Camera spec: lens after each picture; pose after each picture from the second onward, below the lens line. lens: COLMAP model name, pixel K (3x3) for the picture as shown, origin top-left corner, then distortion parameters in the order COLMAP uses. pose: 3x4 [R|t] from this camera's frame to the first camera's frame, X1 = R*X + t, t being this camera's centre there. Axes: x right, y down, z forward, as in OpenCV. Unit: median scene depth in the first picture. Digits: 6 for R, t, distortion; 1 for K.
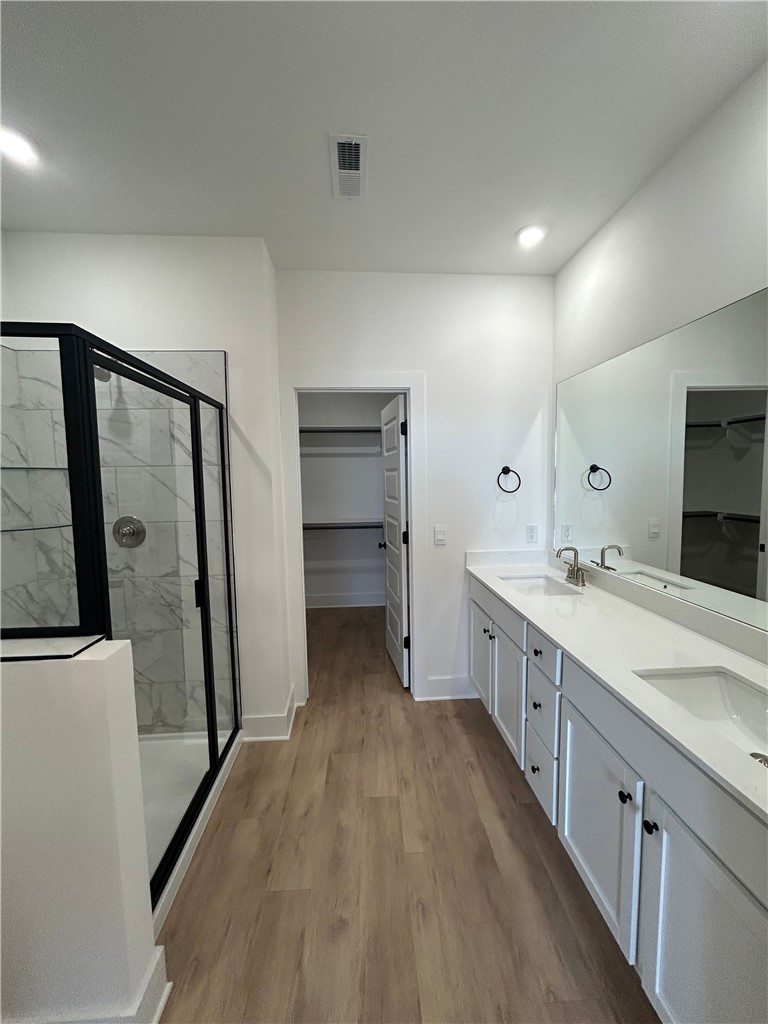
lens RADIAL K [[412.5, 0, 386.2], [0, 412.5, 513.5], [0, 0, 1]] dist [-0.000220, 0.000623]
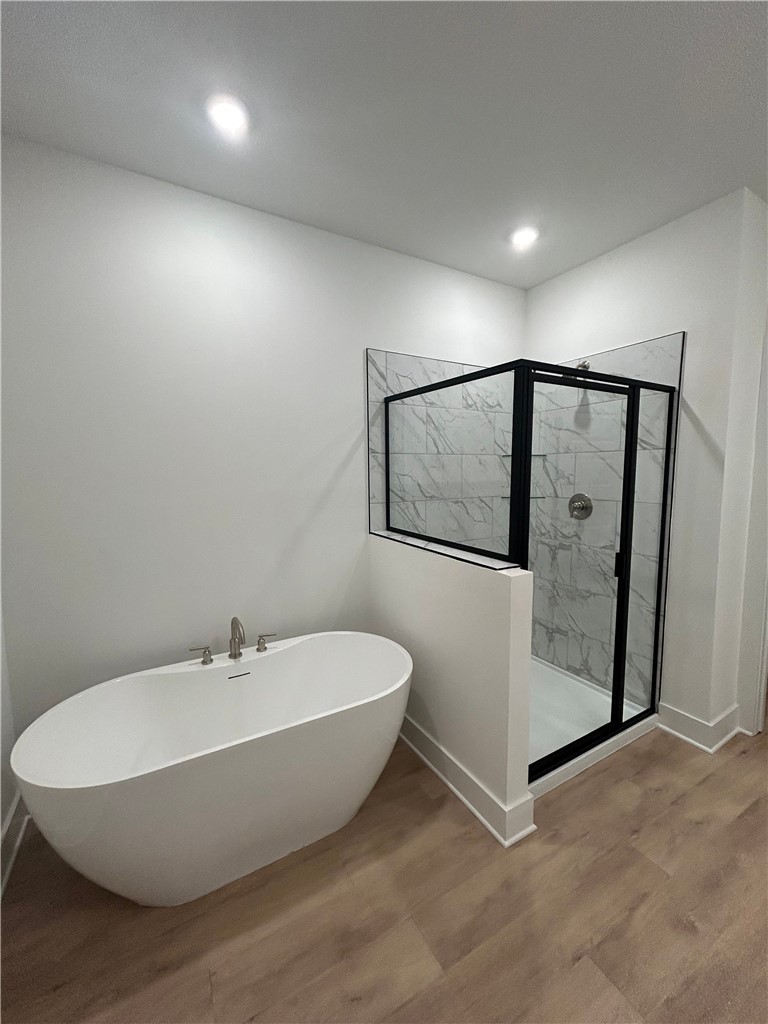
lens RADIAL K [[412.5, 0, 386.2], [0, 412.5, 513.5], [0, 0, 1]] dist [-0.000220, 0.000623]
pose [[0.450192, 0.107470, -0.886441, 0.211569], [-0.078259, 0.993659, 0.080724, 0.012639], [0.889496, 0.033031, 0.455749, -0.063731]]
